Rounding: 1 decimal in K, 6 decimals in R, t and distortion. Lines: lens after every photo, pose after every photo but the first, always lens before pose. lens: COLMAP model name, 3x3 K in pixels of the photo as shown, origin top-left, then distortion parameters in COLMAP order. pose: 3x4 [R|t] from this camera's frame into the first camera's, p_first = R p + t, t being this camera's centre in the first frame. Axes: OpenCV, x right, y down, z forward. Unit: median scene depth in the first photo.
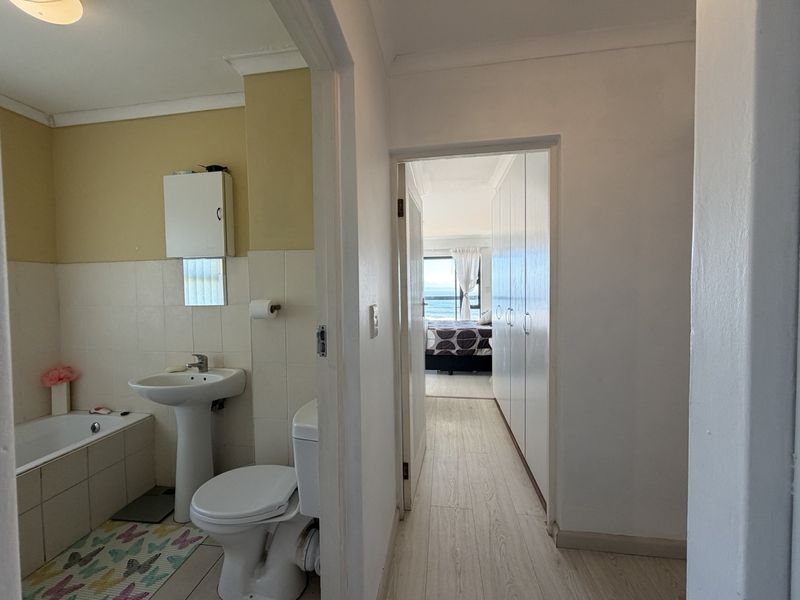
lens RADIAL K [[317.2, 0, 397.5], [0, 317.2, 299.8], [0, 0, 1]] dist [-0.001620, -0.000016]
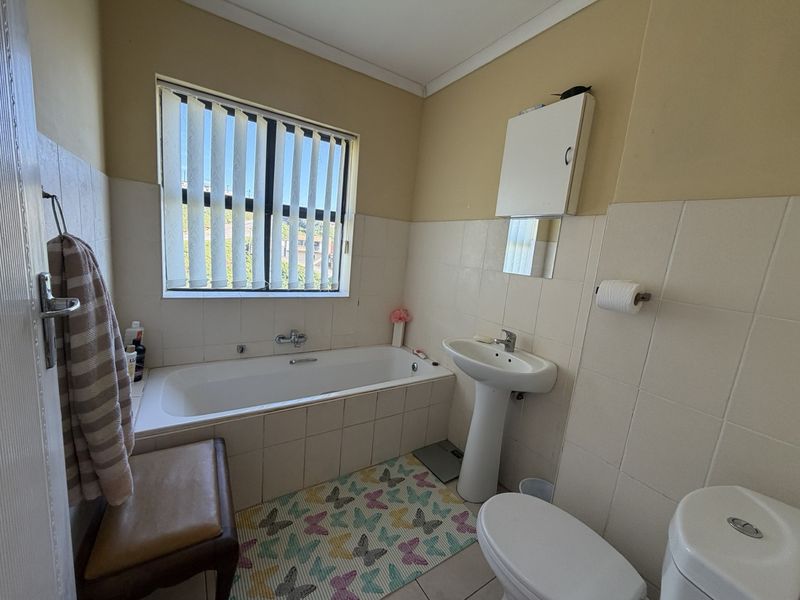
lens RADIAL K [[317.2, 0, 397.5], [0, 317.2, 299.8], [0, 0, 1]] dist [-0.001620, -0.000016]
pose [[0.644990, 0.197082, -0.738341, -0.202133], [-0.126477, 0.980378, 0.151202, -0.002857], [0.753652, -0.004140, 0.657260, 0.206940]]
